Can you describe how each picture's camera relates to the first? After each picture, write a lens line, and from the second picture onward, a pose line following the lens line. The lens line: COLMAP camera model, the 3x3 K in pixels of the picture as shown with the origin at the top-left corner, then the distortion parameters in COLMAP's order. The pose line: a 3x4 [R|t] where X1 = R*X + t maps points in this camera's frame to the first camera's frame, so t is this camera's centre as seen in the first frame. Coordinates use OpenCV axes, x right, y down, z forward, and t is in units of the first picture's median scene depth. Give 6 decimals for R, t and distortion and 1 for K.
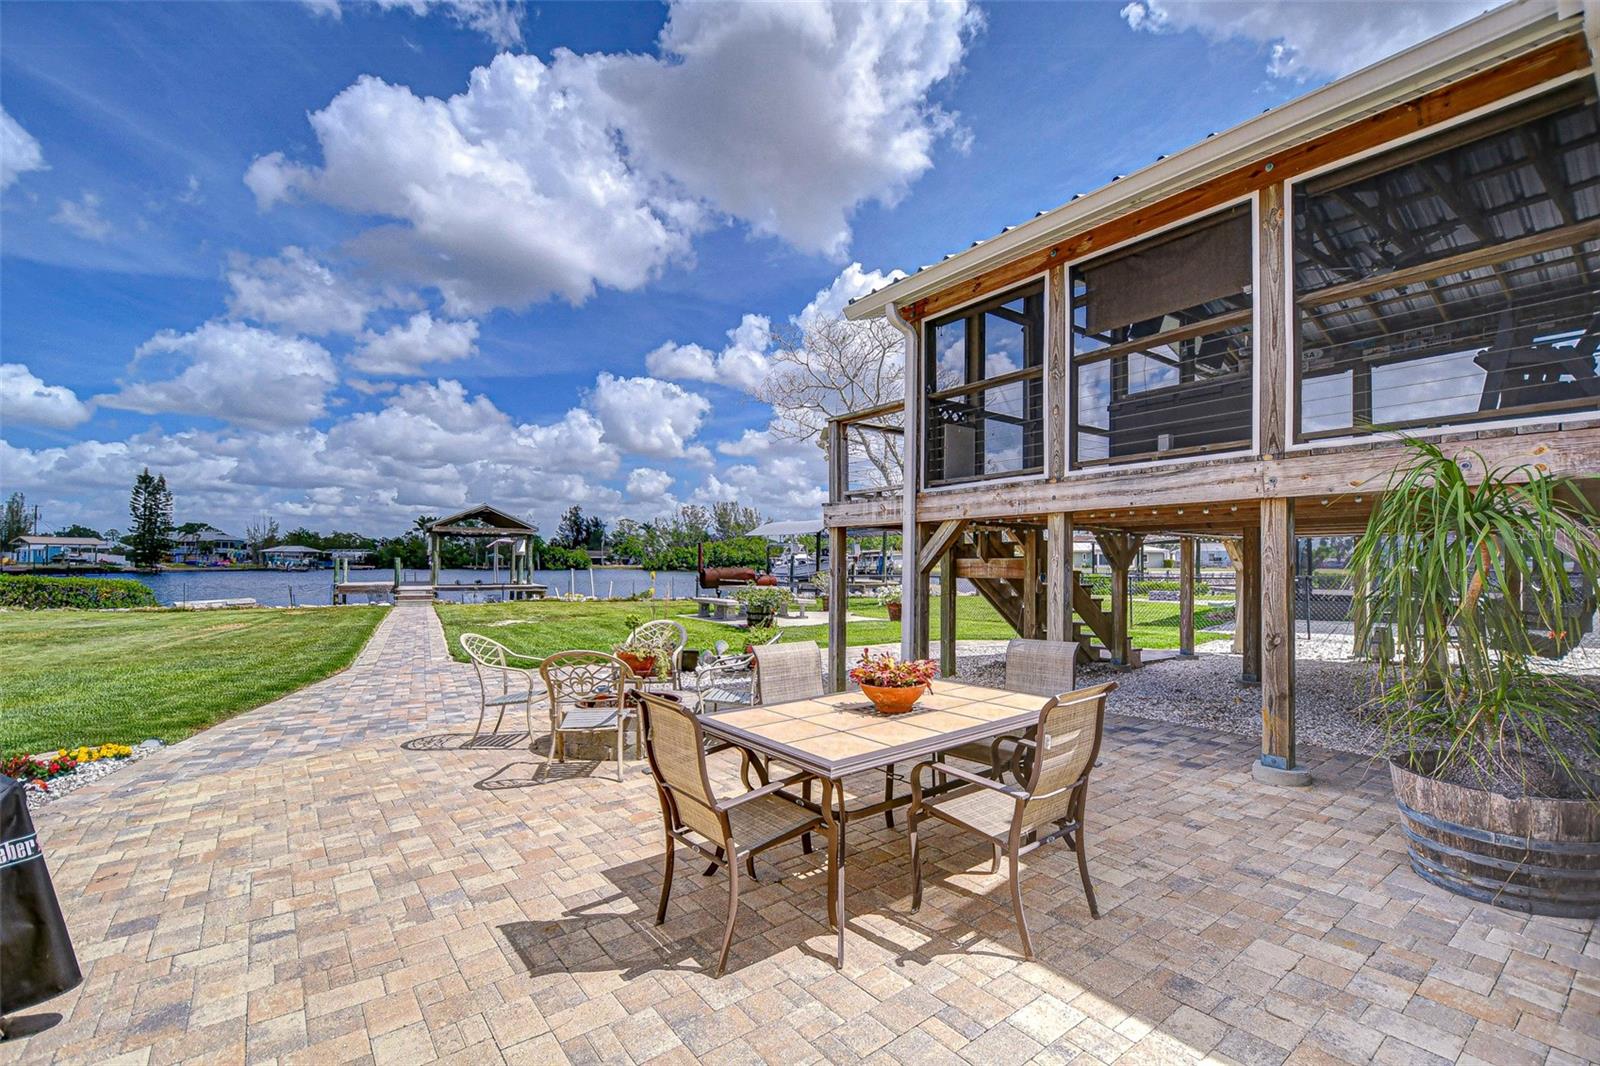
lens RADIAL K [[698.3, 0, 886.0], [0, 698.3, 582.7], [0, 0, 1]] dist [0.012631, -0.012778]
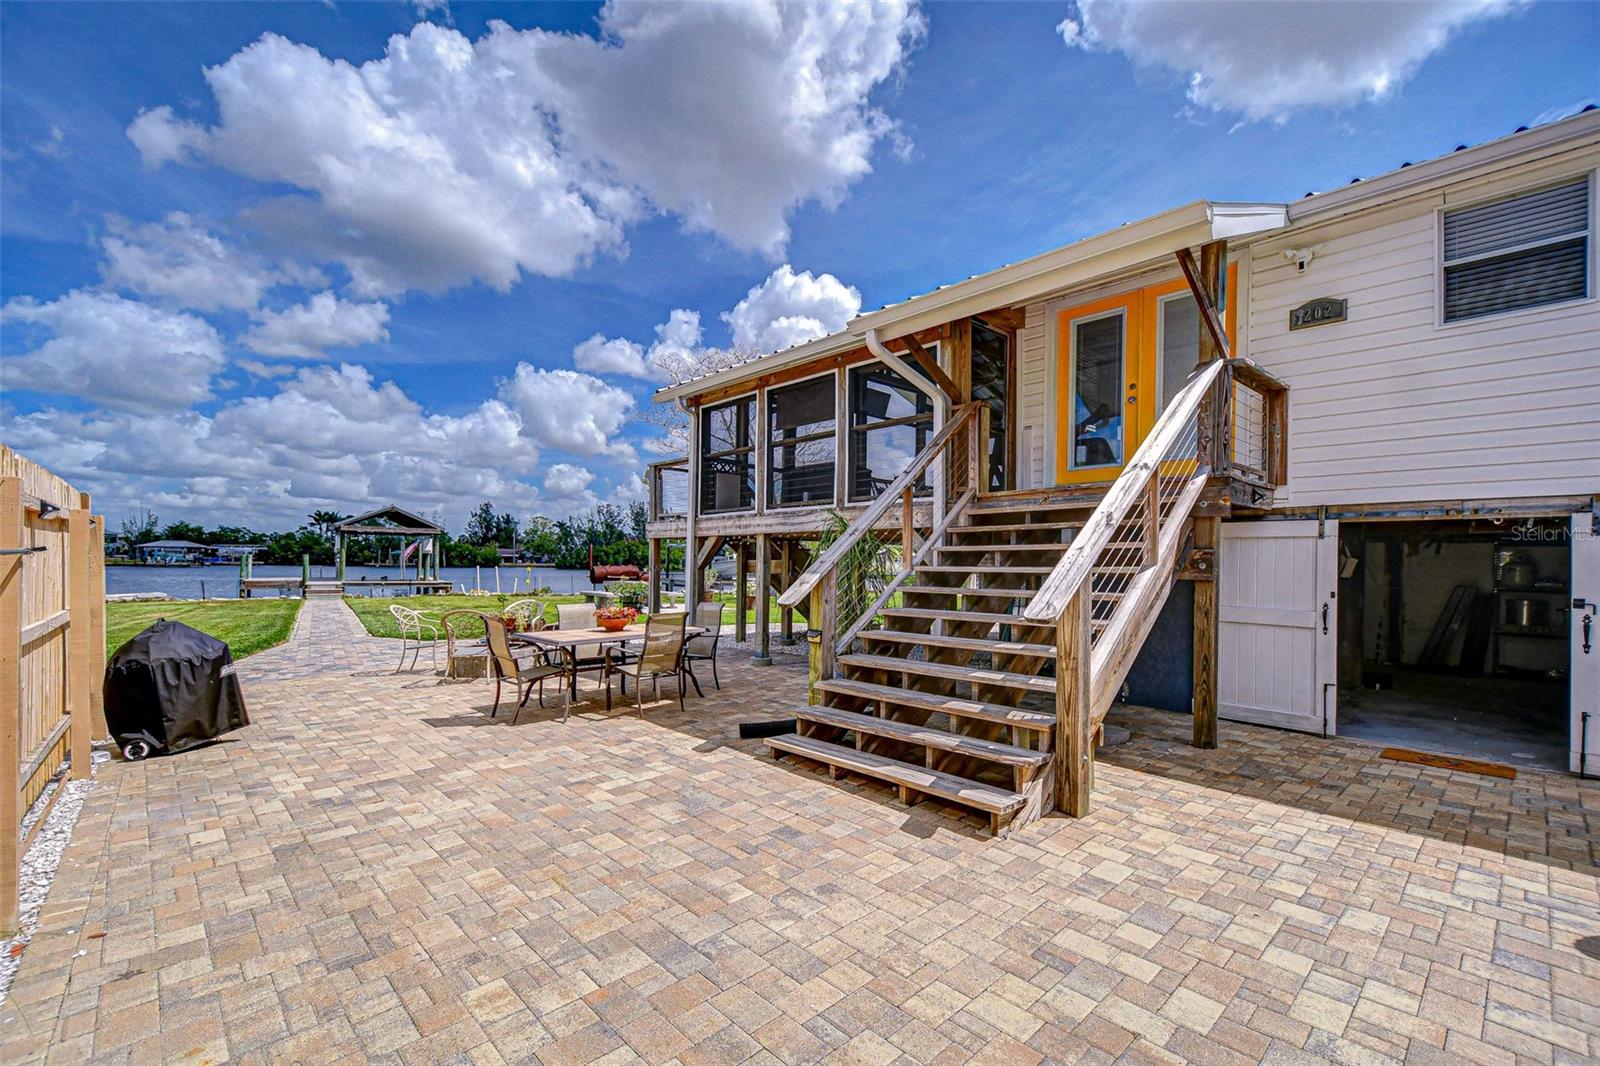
lens RADIAL K [[713.9, 0, 881.1], [0, 713.9, 561.1], [0, 0, 1]] dist [-0.003586, -0.000829]
pose [[0.996256, 0.008712, 0.086017, 0.284933], [-0.005903, 0.999443, -0.032861, 0.016602], [-0.086255, 0.032230, 0.995752, -0.558774]]
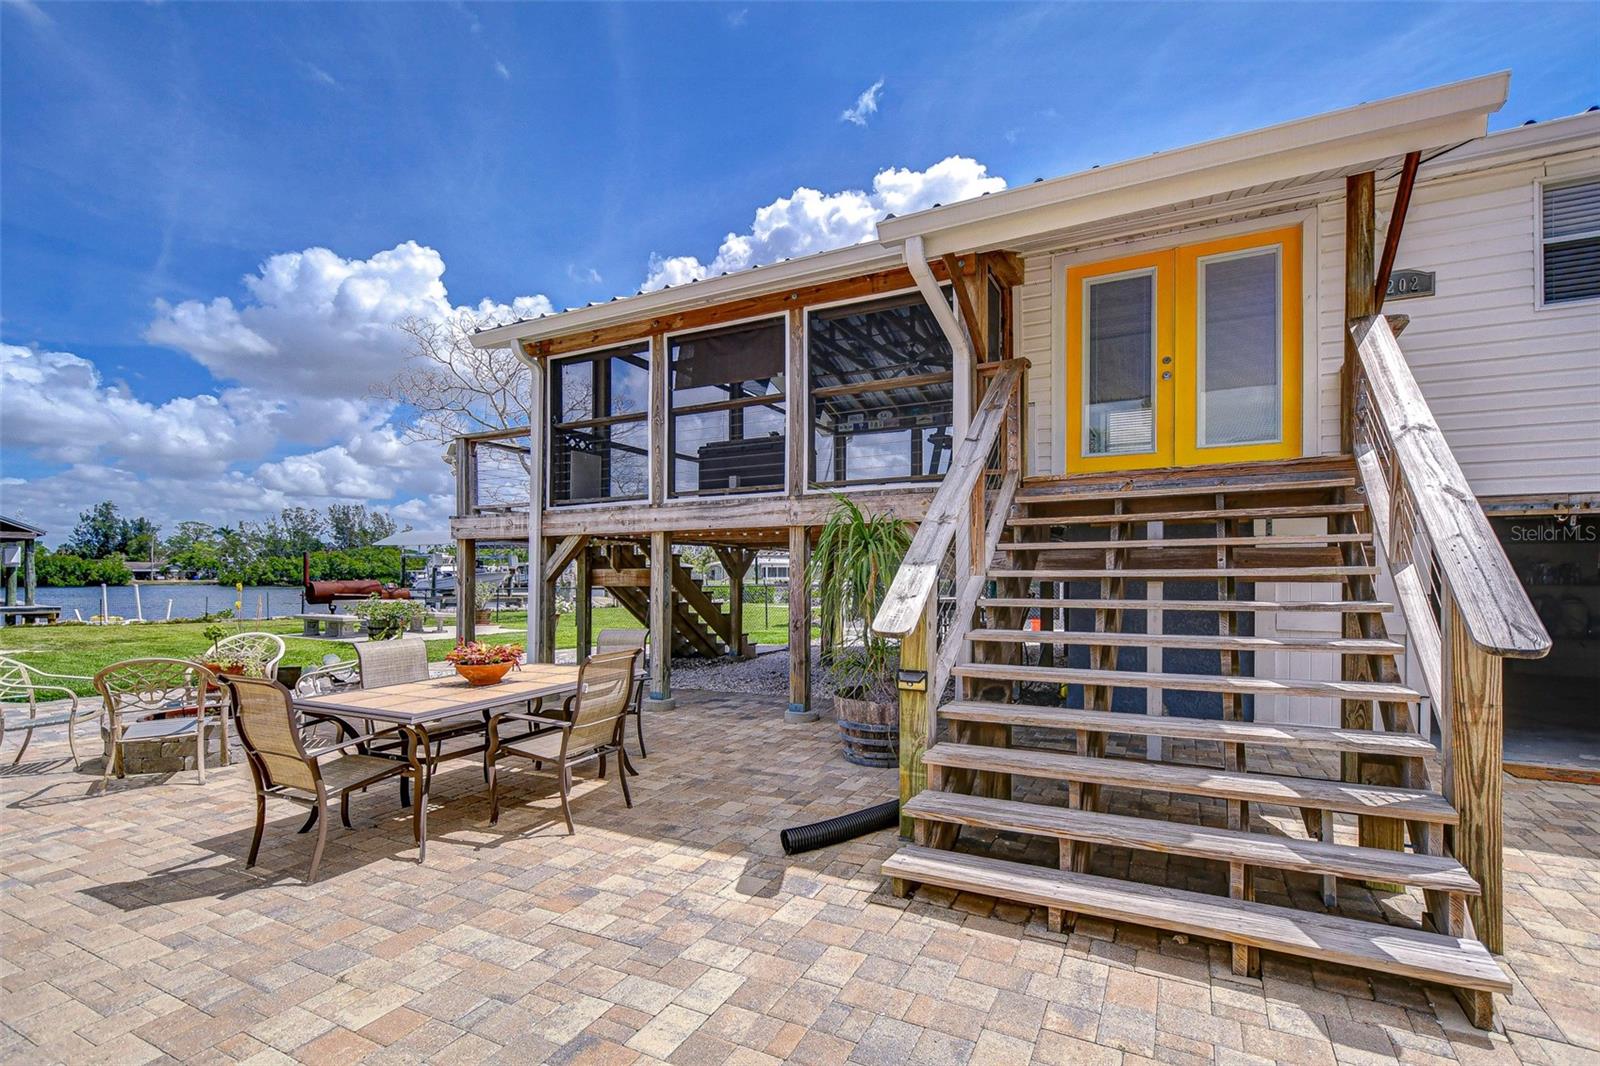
lens RADIAL K [[683.8, 0, 871.8], [0, 683.8, 569.5], [0, 0, 1]] dist [0.001000, -0.003729]
pose [[0.909425, 0.000245, 0.415869, 0.060275], [0.015343, 0.999299, -0.034142, 0.011651], [-0.415586, 0.037430, 0.908784, -0.201362]]
